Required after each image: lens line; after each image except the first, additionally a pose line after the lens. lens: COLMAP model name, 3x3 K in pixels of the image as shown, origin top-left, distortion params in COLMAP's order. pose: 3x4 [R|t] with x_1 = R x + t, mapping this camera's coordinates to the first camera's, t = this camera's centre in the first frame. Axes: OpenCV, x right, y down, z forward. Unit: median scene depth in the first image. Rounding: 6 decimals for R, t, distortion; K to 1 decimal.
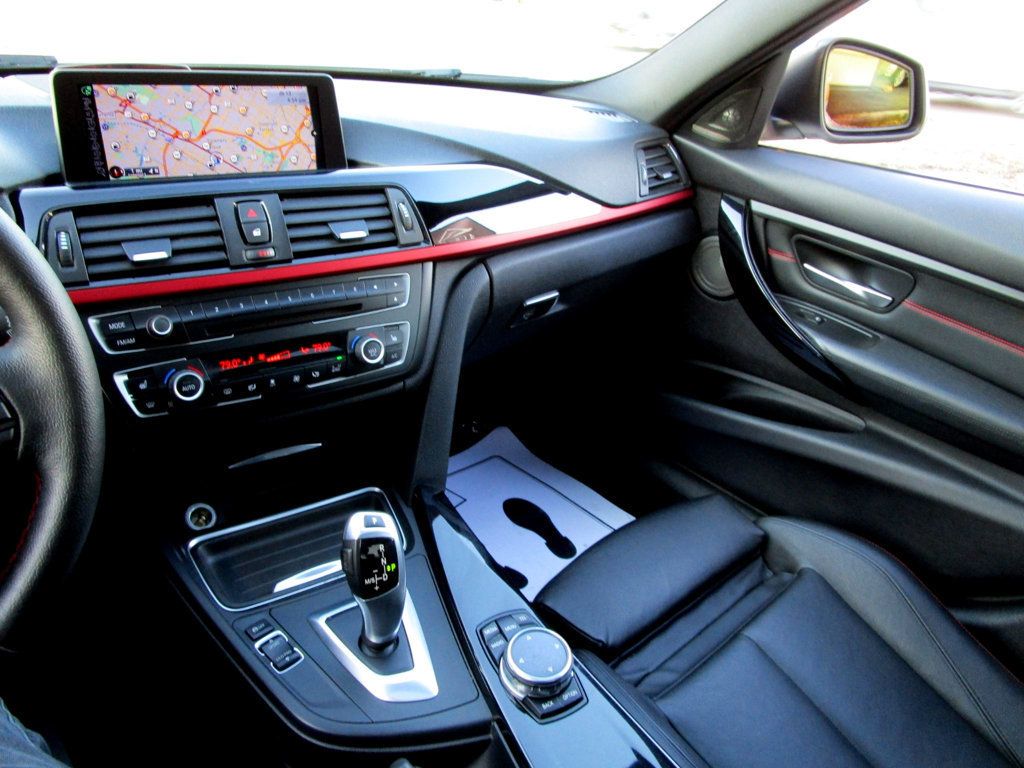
lens RADIAL K [[724.3, 0, 512.0], [0, 724.3, 384.0], [0, 0, 1]] dist [-0.026554, 0.009836]
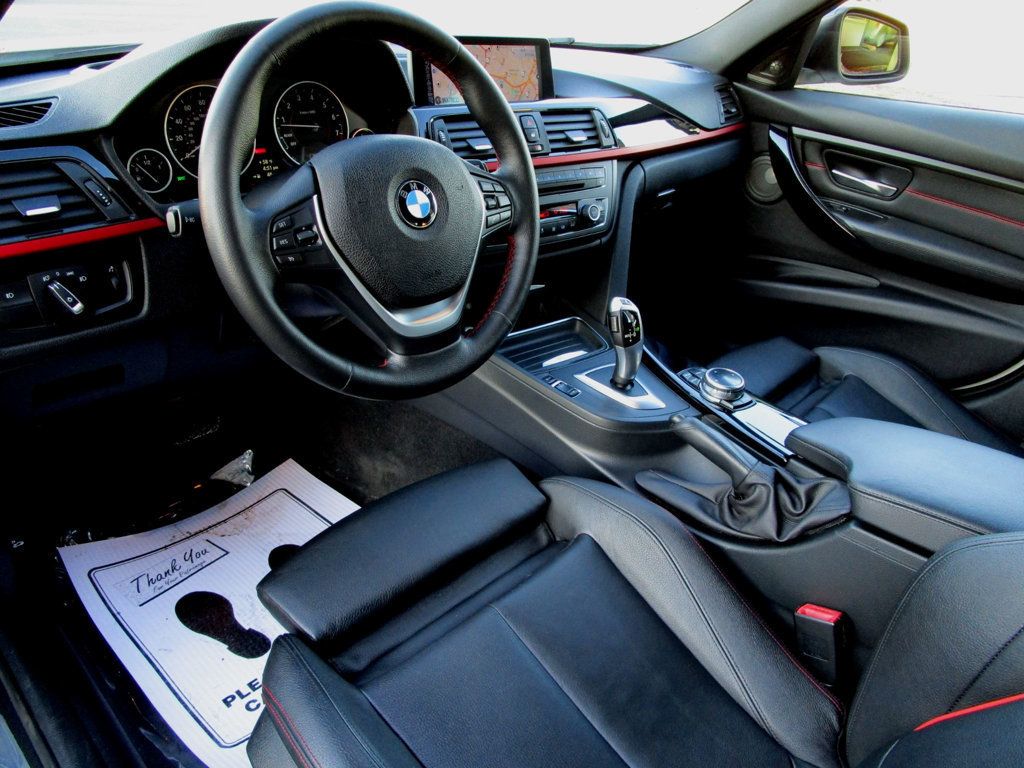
lens RADIAL K [[724.3, 0, 512.0], [0, 724.3, 384.0], [0, 0, 1]] dist [-0.026554, 0.009836]
pose [[0.997298, -0.052303, 0.051590, -0.340642], [0.051244, 0.998451, 0.021650, 0.204435], [-0.052643, -0.018948, 0.998434, -0.409962]]
